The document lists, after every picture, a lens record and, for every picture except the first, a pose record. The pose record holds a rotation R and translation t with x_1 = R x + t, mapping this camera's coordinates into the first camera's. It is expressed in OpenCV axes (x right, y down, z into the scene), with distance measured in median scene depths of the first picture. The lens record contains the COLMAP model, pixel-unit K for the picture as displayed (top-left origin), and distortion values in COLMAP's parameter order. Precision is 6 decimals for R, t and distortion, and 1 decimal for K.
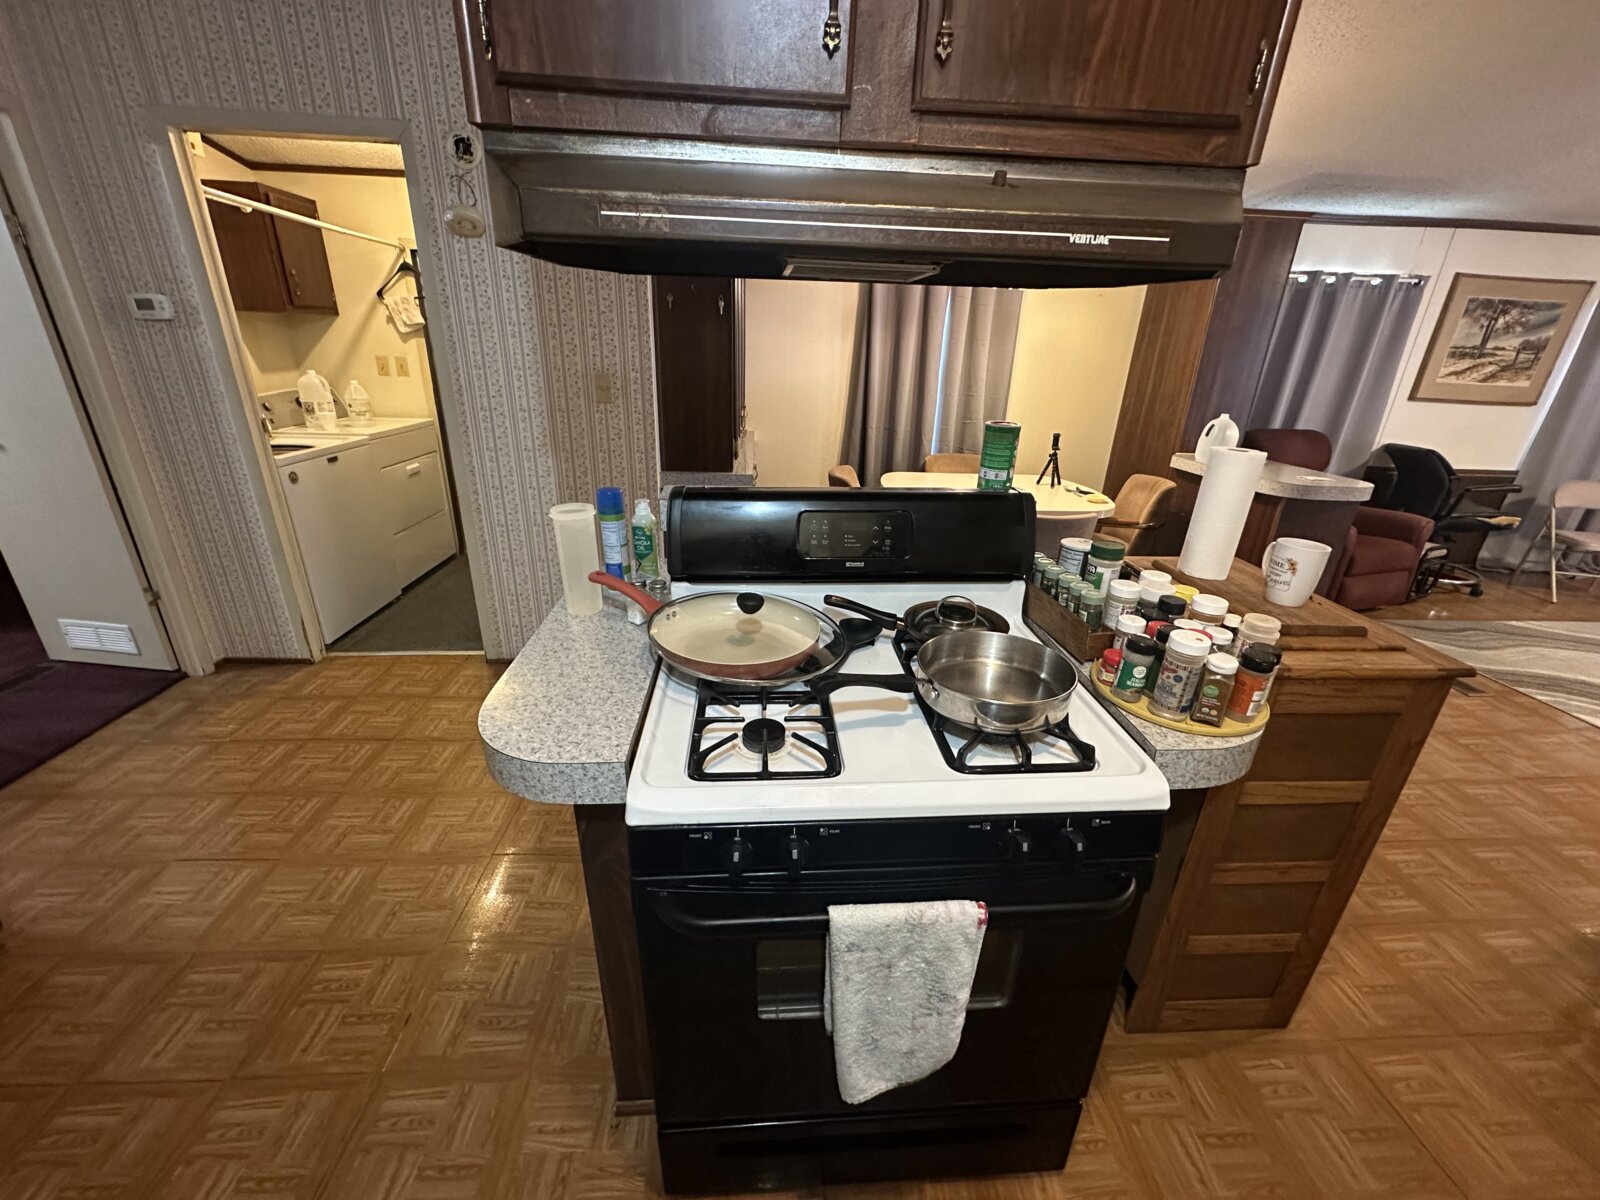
lens RADIAL K [[644.1, 0, 800.0], [0, 644.1, 600.0], [0, 0, 1]] dist [-0.000004, 0.000644]
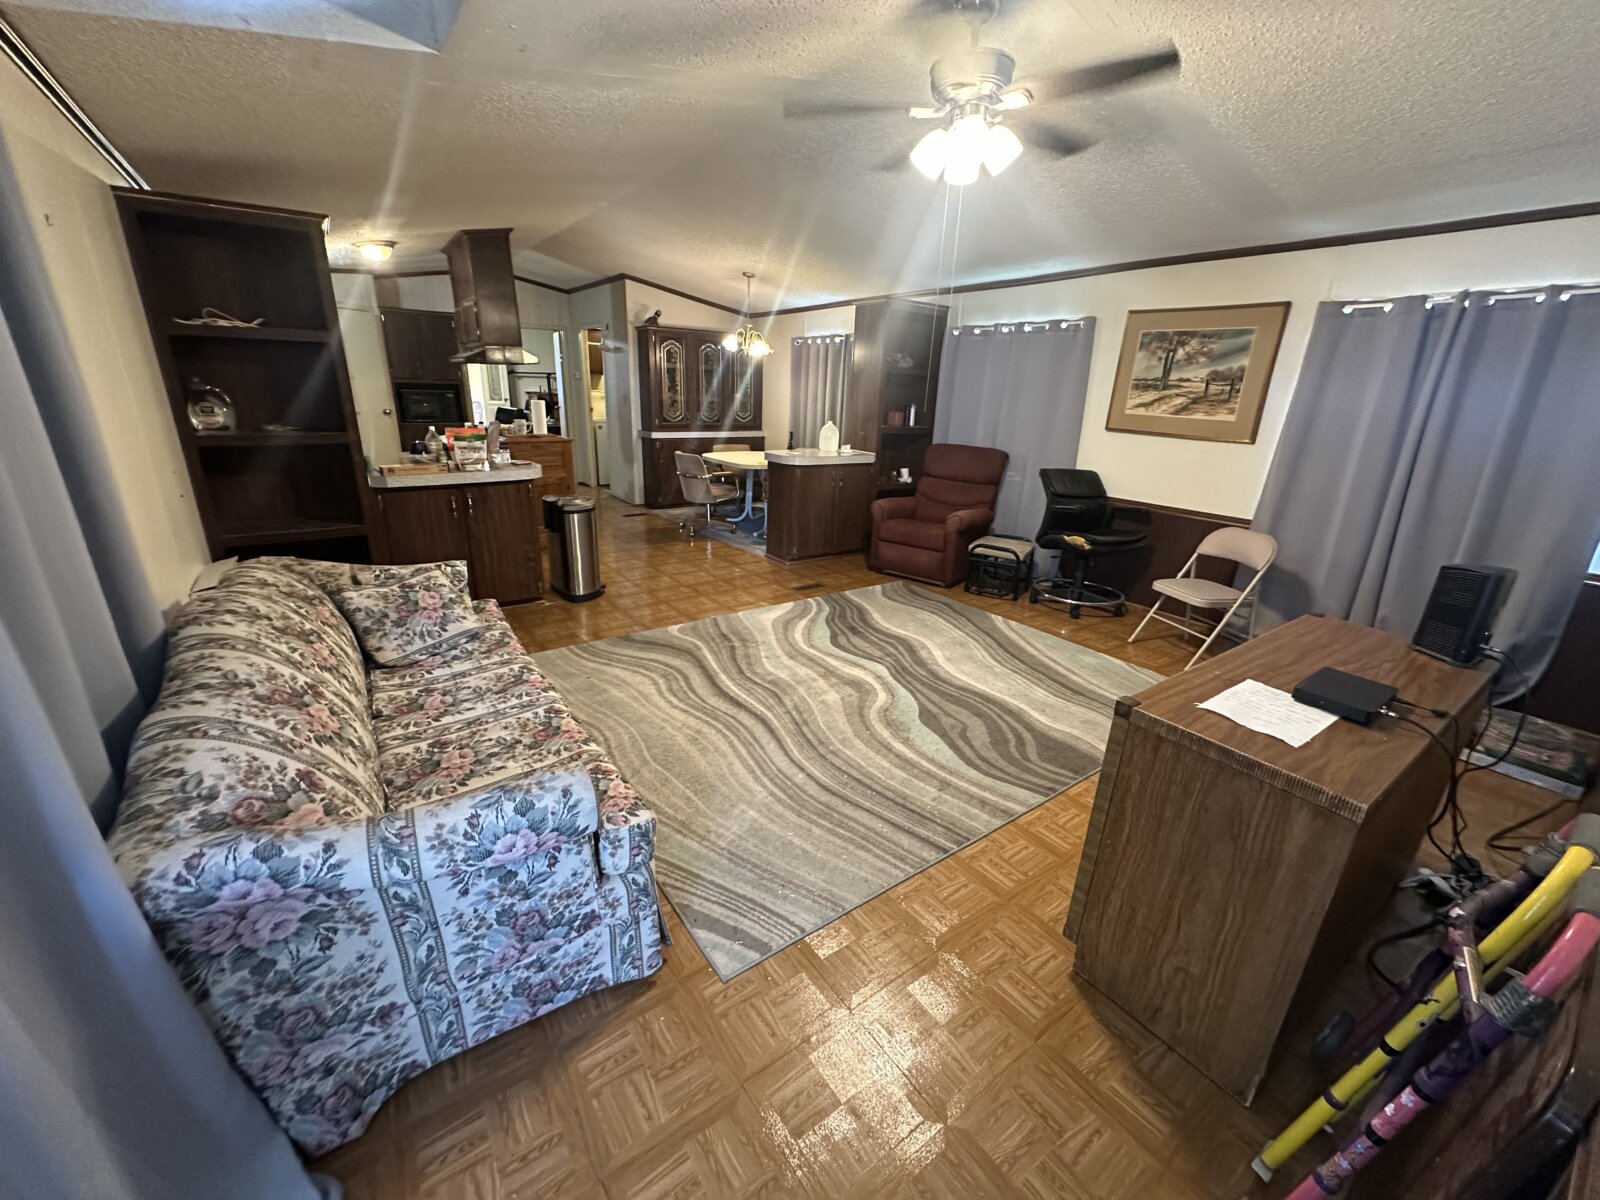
lens RADIAL K [[639.4, 0, 800.0], [0, 639.4, 600.0], [0, 0, 1]] dist [-0.003325, -0.000541]
pose [[0.531649, 0.253217, -0.808227, 1.643474], [-0.329152, 0.941024, 0.078307, 0.030236], [0.780390, 0.224398, 0.583642, 0.078204]]
